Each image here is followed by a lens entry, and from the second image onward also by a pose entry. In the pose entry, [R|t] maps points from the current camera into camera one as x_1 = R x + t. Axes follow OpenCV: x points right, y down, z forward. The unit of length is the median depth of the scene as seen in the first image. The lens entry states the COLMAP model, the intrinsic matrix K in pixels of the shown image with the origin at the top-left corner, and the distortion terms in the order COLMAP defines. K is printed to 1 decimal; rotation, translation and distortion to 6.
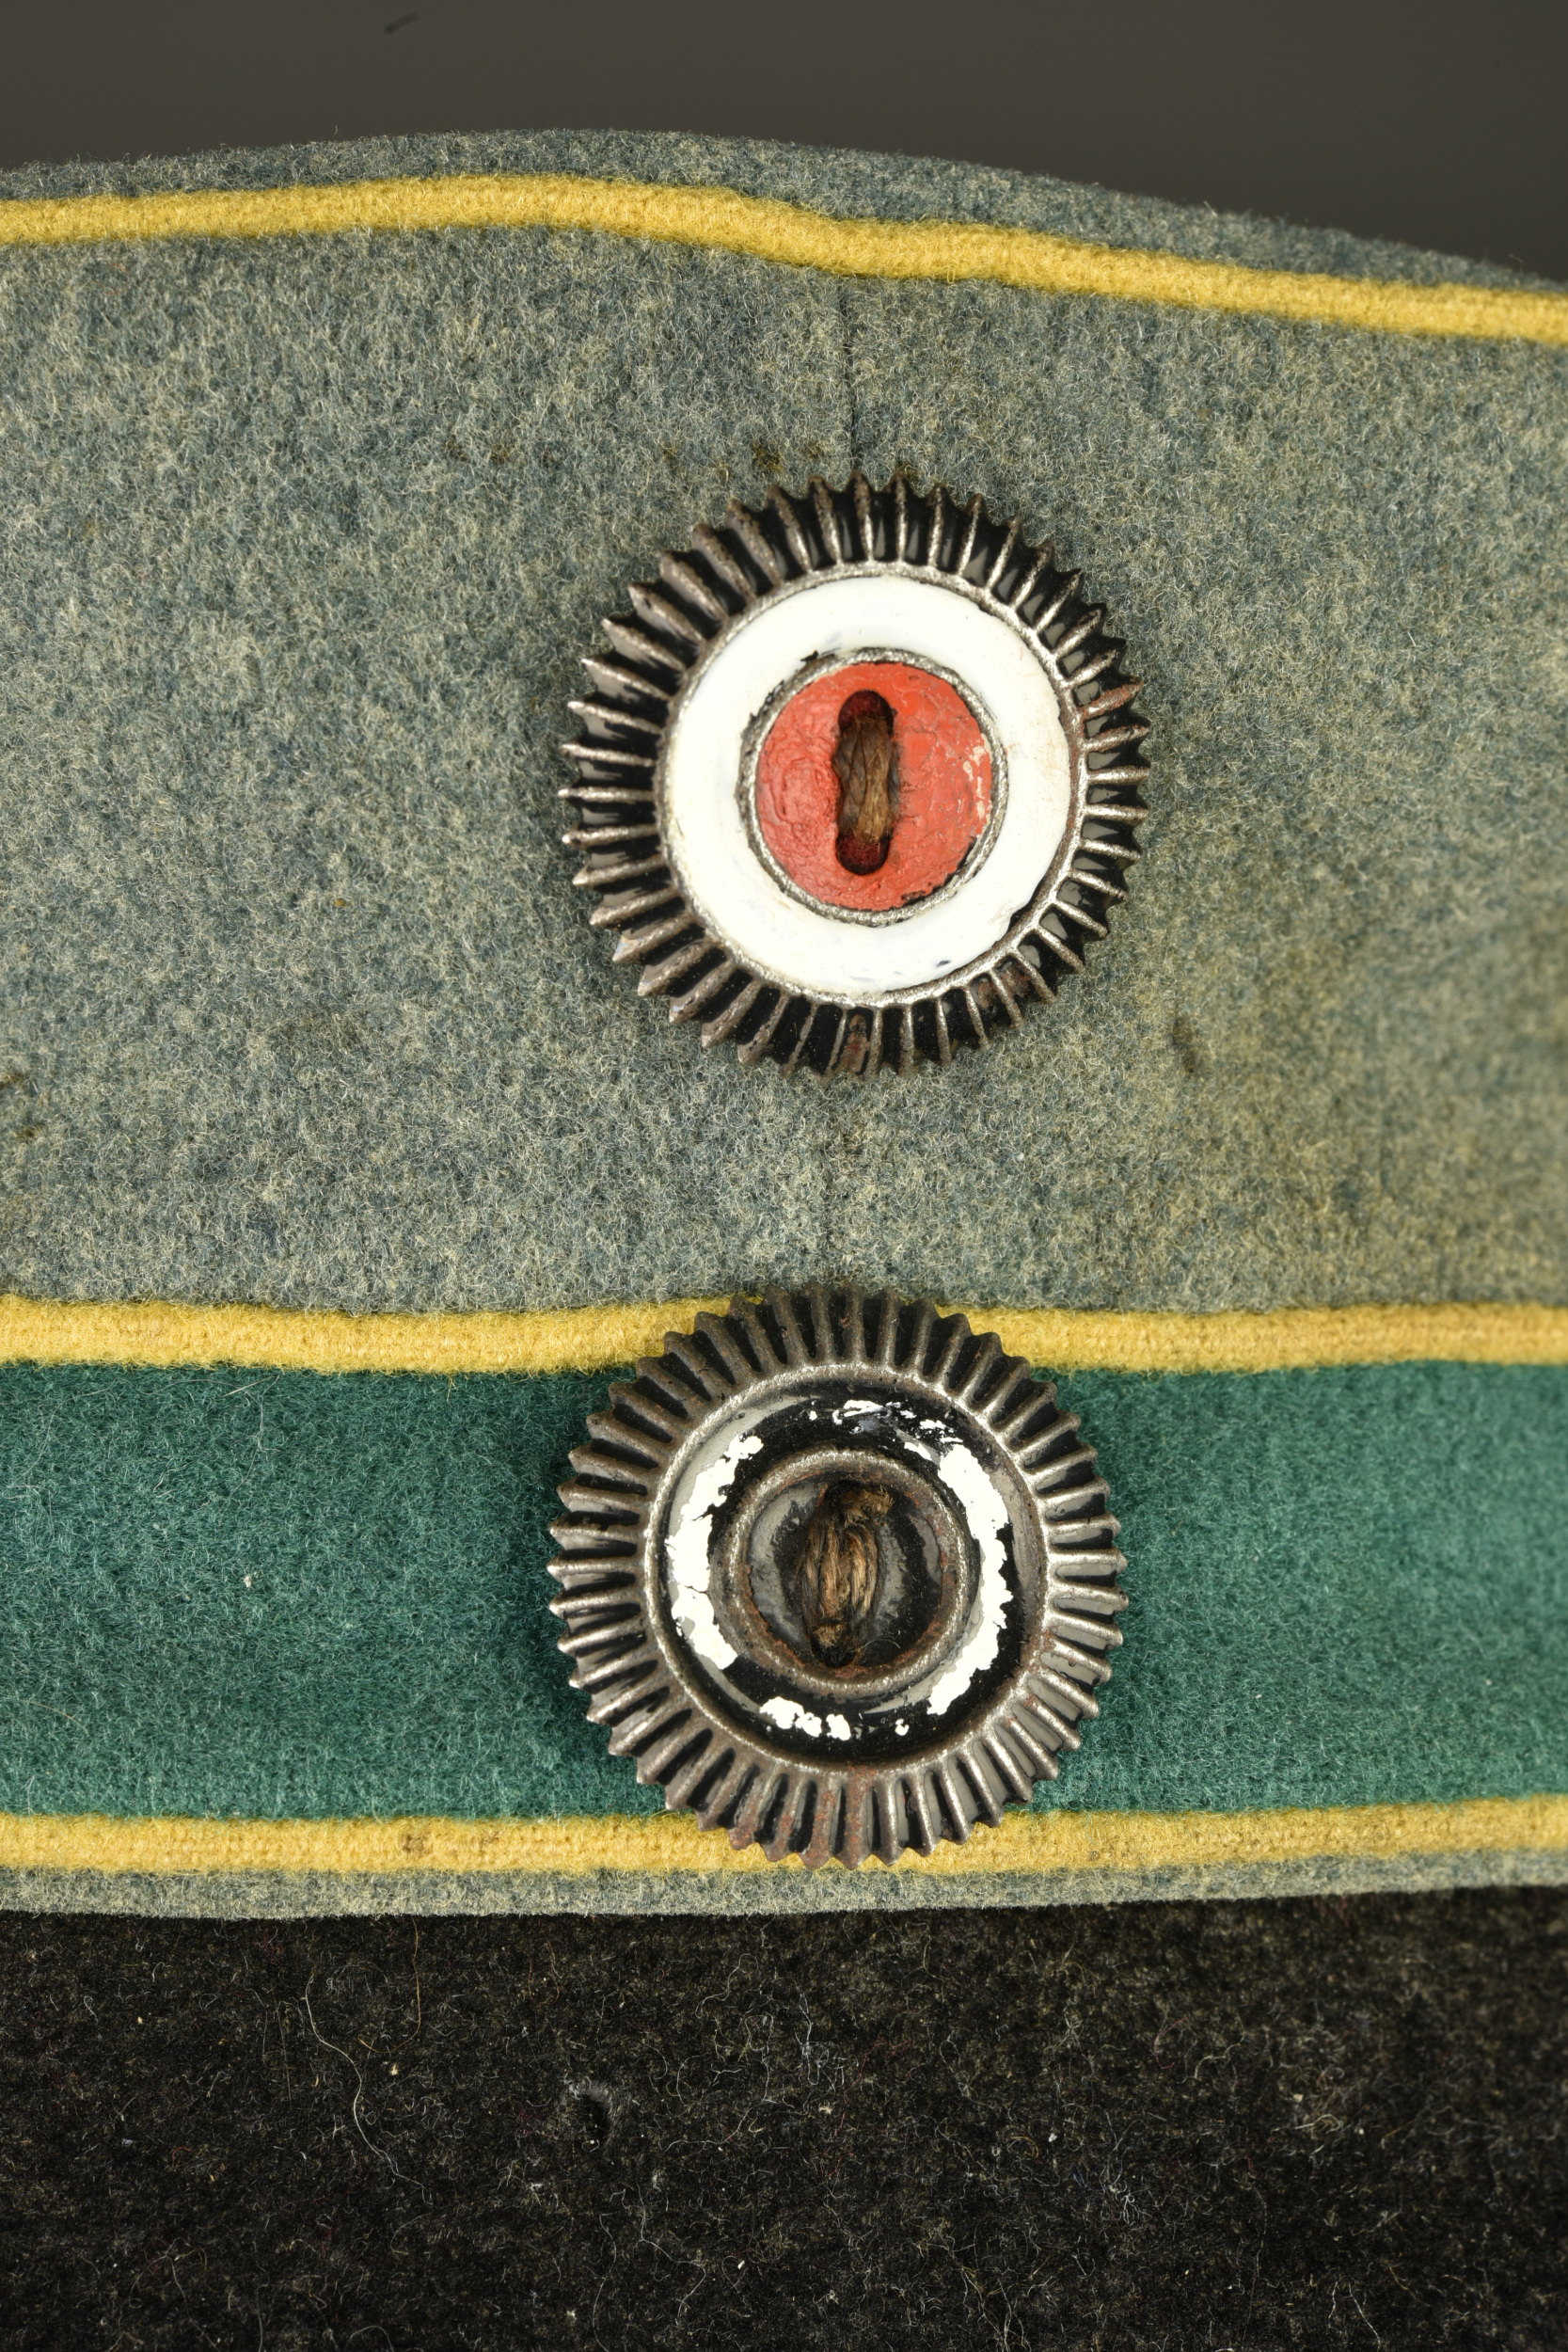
lens RADIAL K [[4005.4, 0, 788.2], [0, 4005.4, 1299.1], [0, 0, 1]] dist [-0.004359, 0.026393]
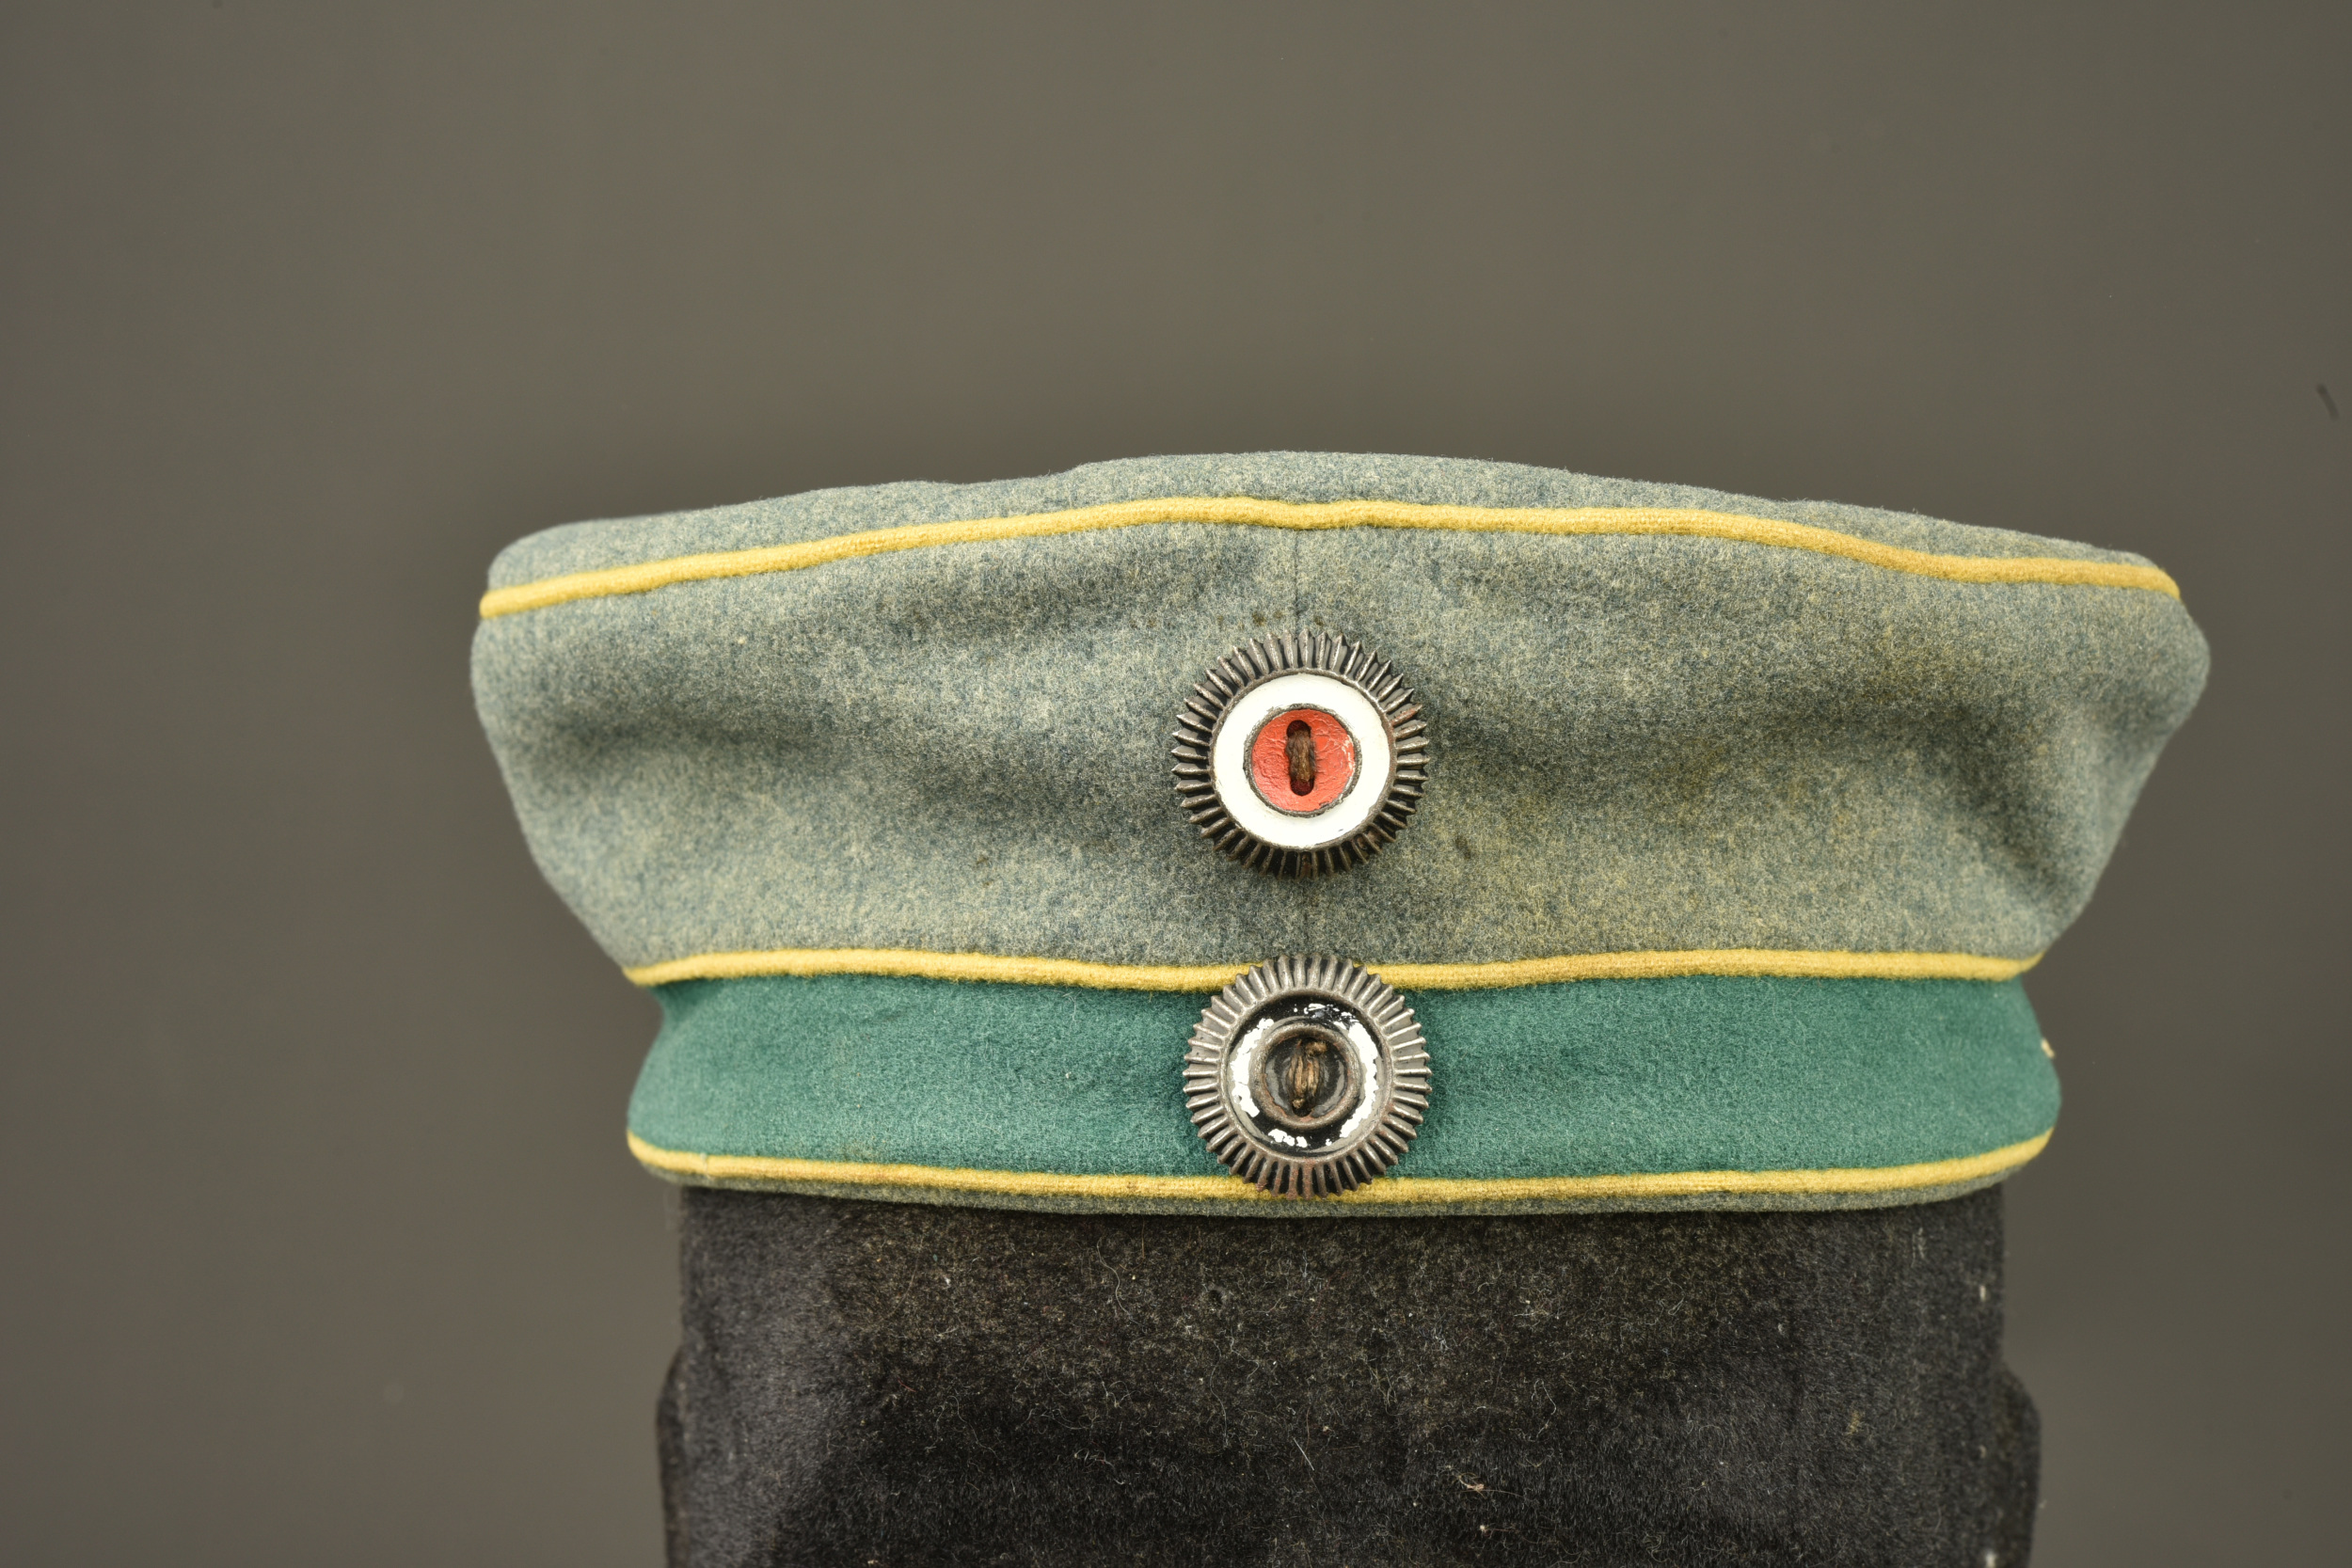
lens RADIAL K [[4005.4, 0, 1176.0], [0, 4005.4, 784.0], [0, 0, 1]] dist [-0.004359, 0.026393]
pose [[0.970526, 0.000014, -0.240997, 0.506969], [0.013606, 0.998402, 0.054851, -0.234709], [0.240613, -0.056514, 0.968975, -1.304950]]
